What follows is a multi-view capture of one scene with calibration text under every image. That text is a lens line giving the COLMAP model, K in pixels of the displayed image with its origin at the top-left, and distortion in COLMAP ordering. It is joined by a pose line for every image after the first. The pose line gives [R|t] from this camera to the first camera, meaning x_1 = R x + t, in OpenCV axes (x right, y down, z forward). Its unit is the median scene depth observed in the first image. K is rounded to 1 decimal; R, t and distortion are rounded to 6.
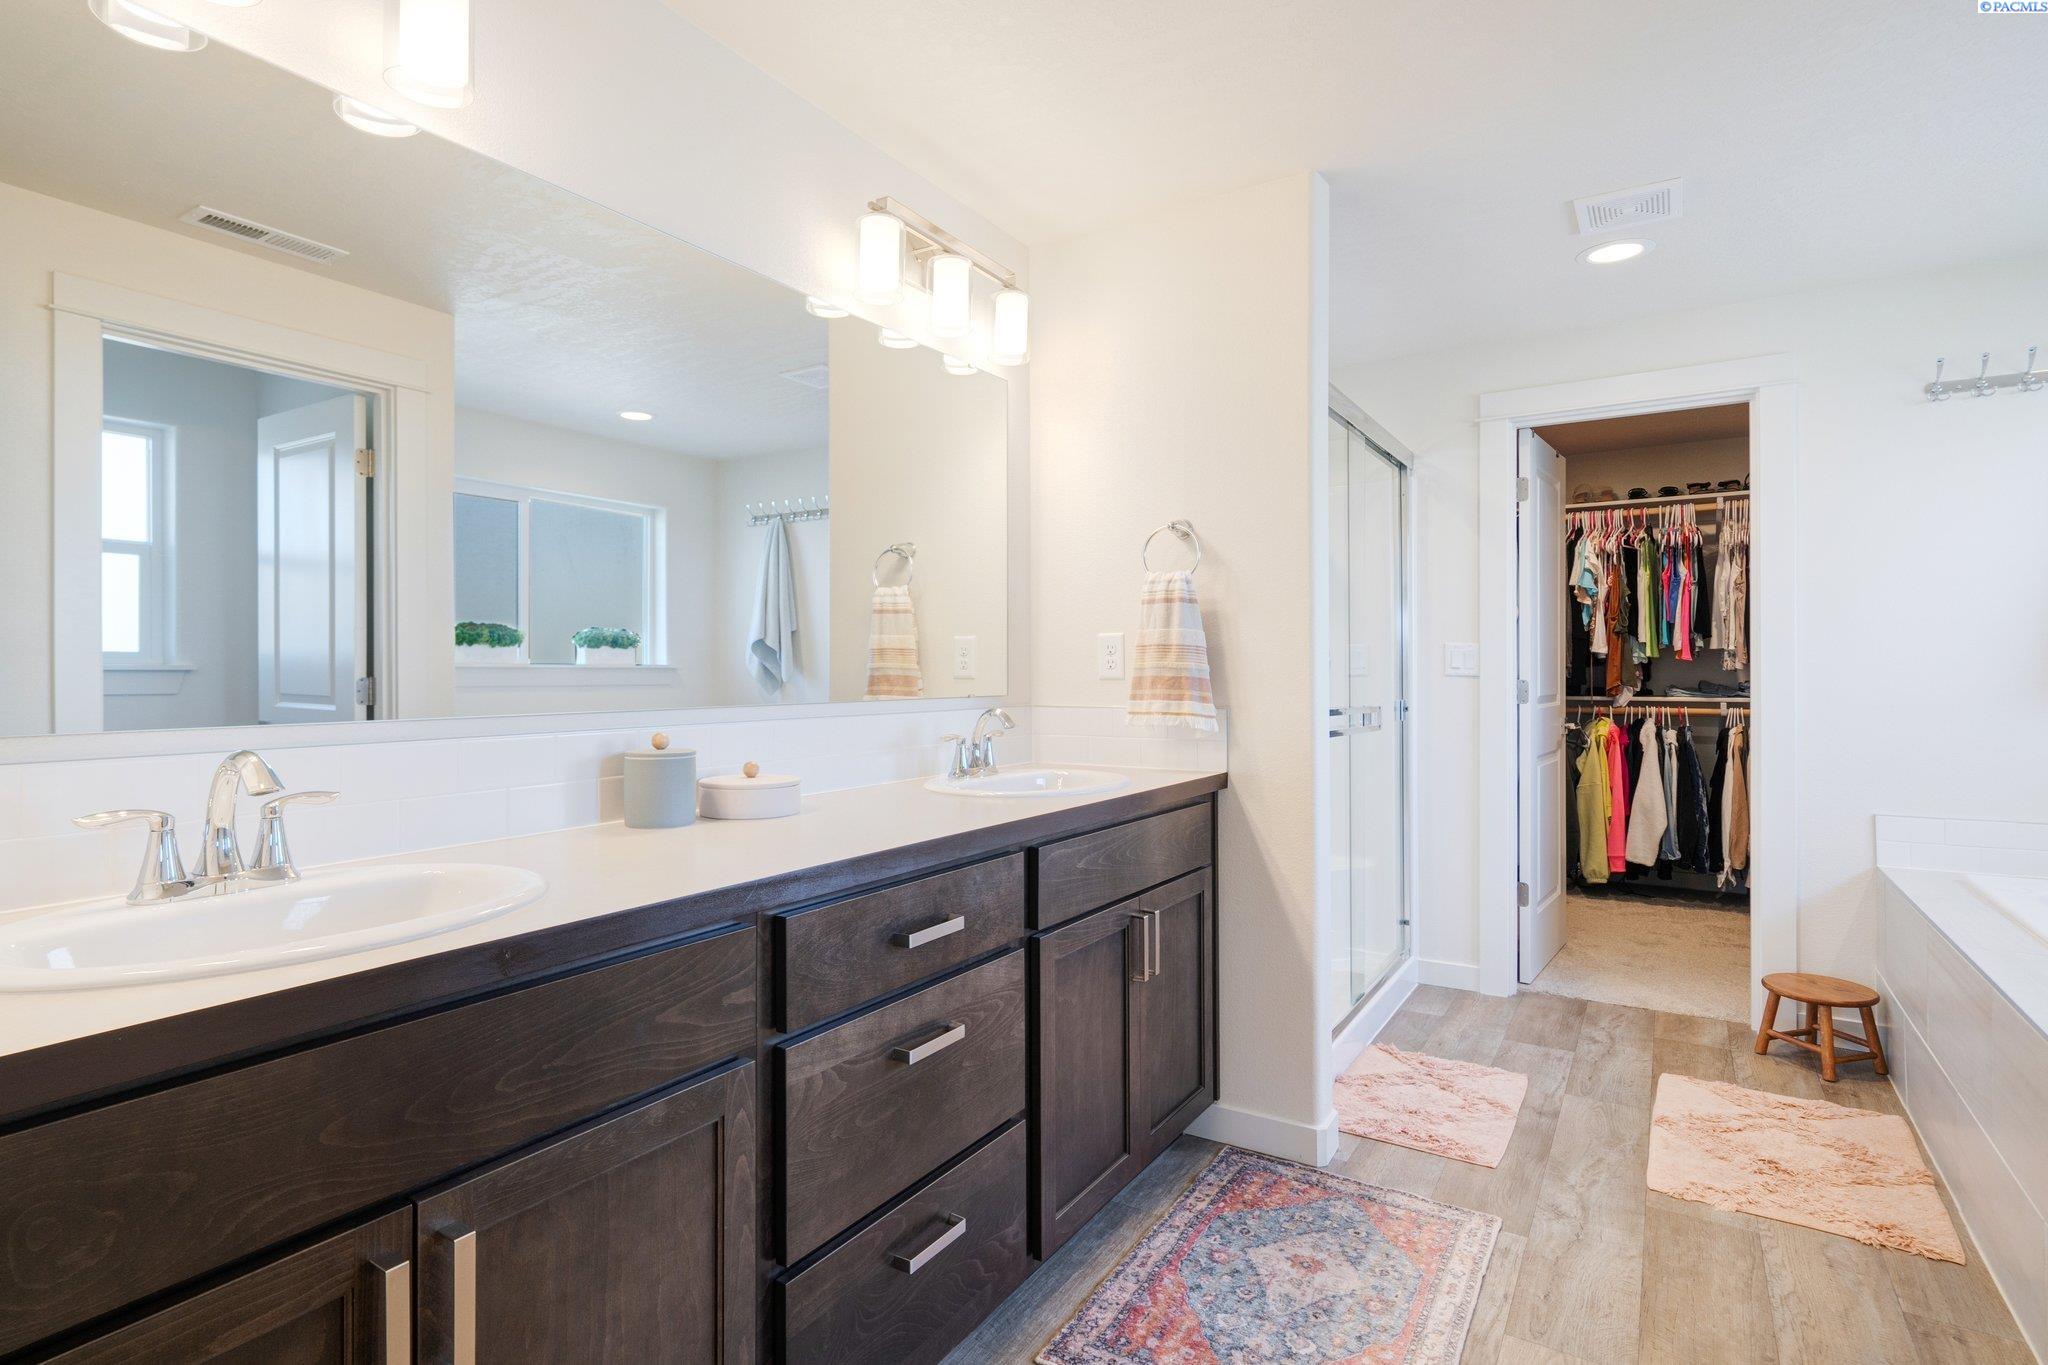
lens RADIAL K [[1052.8, 0, 1004.0], [0, 1052.8, 676.4], [0, 0, 1]] dist [0.003880, -0.001677]
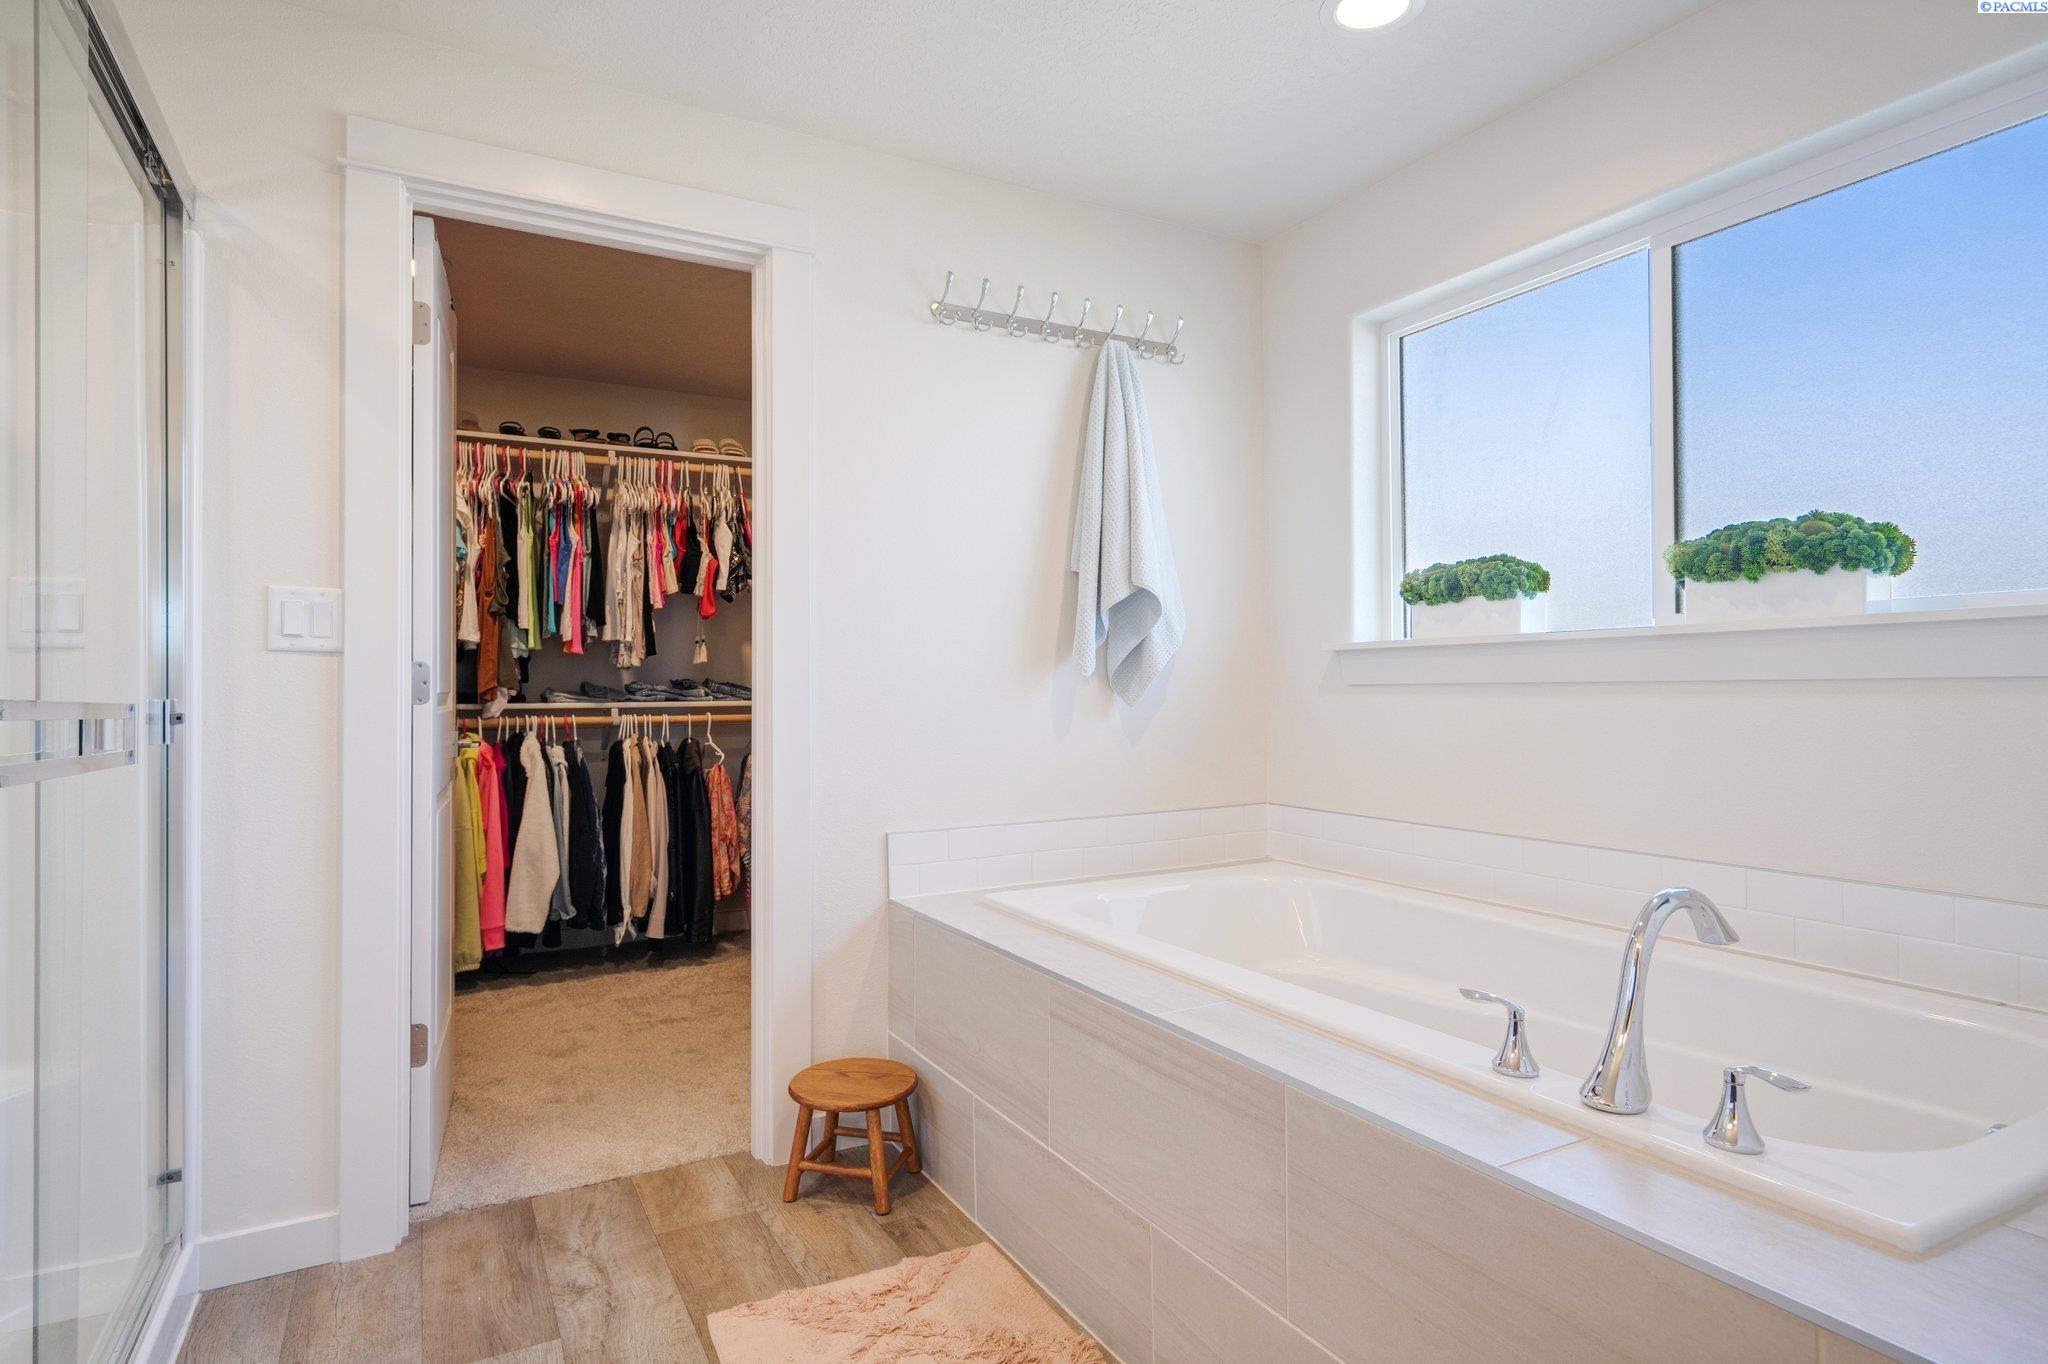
lens RADIAL K [[1135.0, 0, 1066.7], [0, 1135.0, 671.5], [0, 0, 1]] dist [-0.000467, 0.002793]
pose [[0.473300, 0.012093, 0.880818, 0.124992], [0.010359, 0.999760, -0.019292, 0.024061], [-0.880840, 0.018255, 0.473061, 0.416562]]
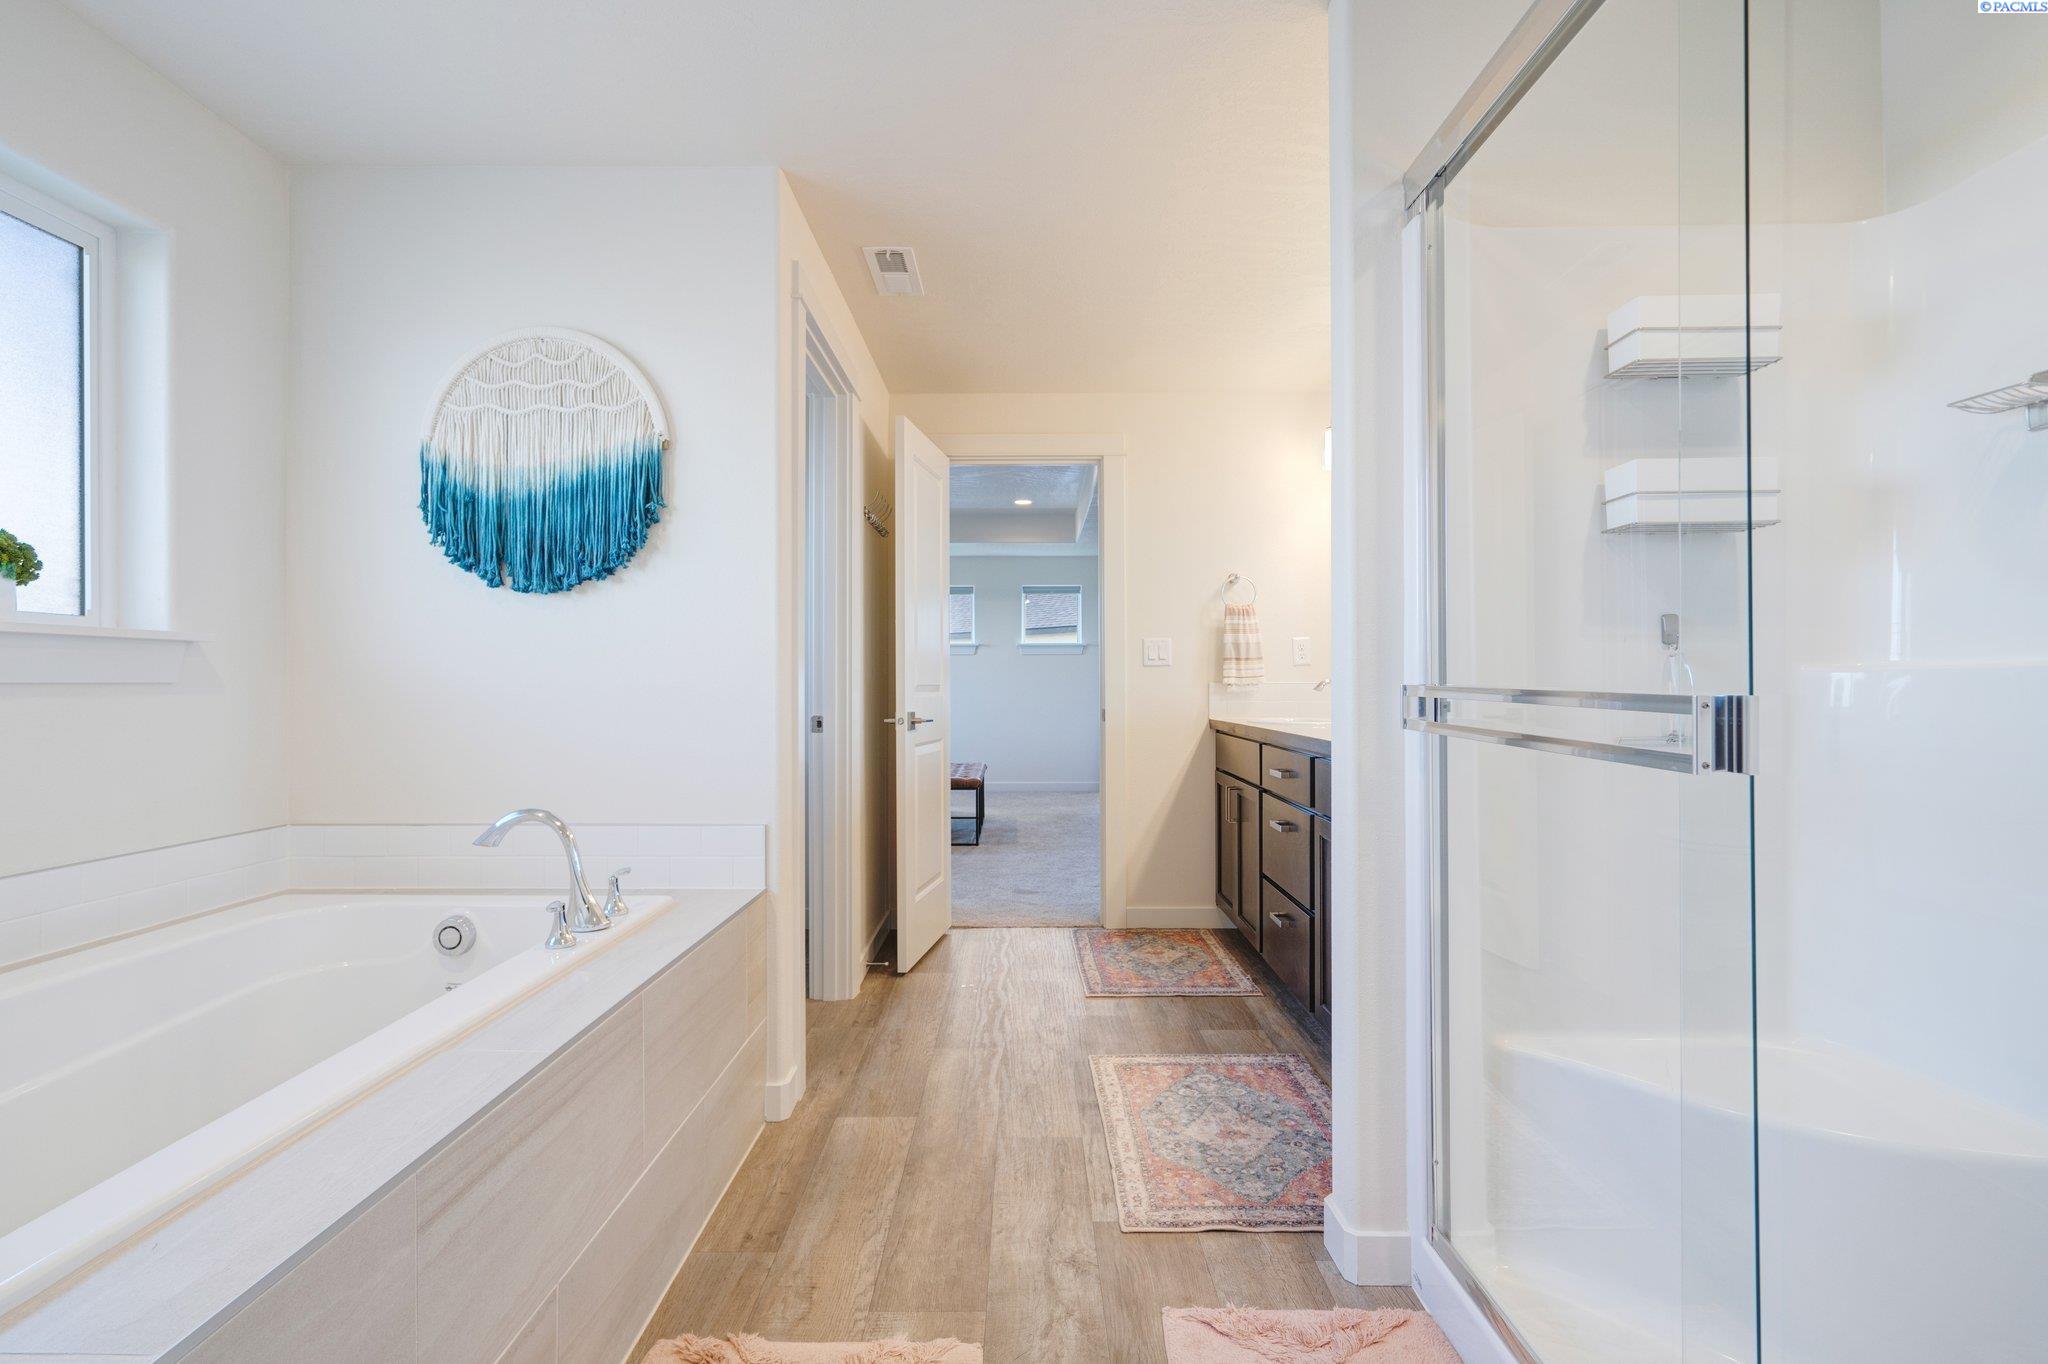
lens RADIAL K [[1052.8, 0, 1033.1], [0, 1052.8, 681.5], [0, 0, 1]] dist [0.003880, -0.001677]
pose [[-0.841775, 0.006663, -0.539787, 0.731534], [0.005898, 0.999978, 0.003145, 0.022563], [0.539796, -0.000537, -0.841796, 1.229721]]
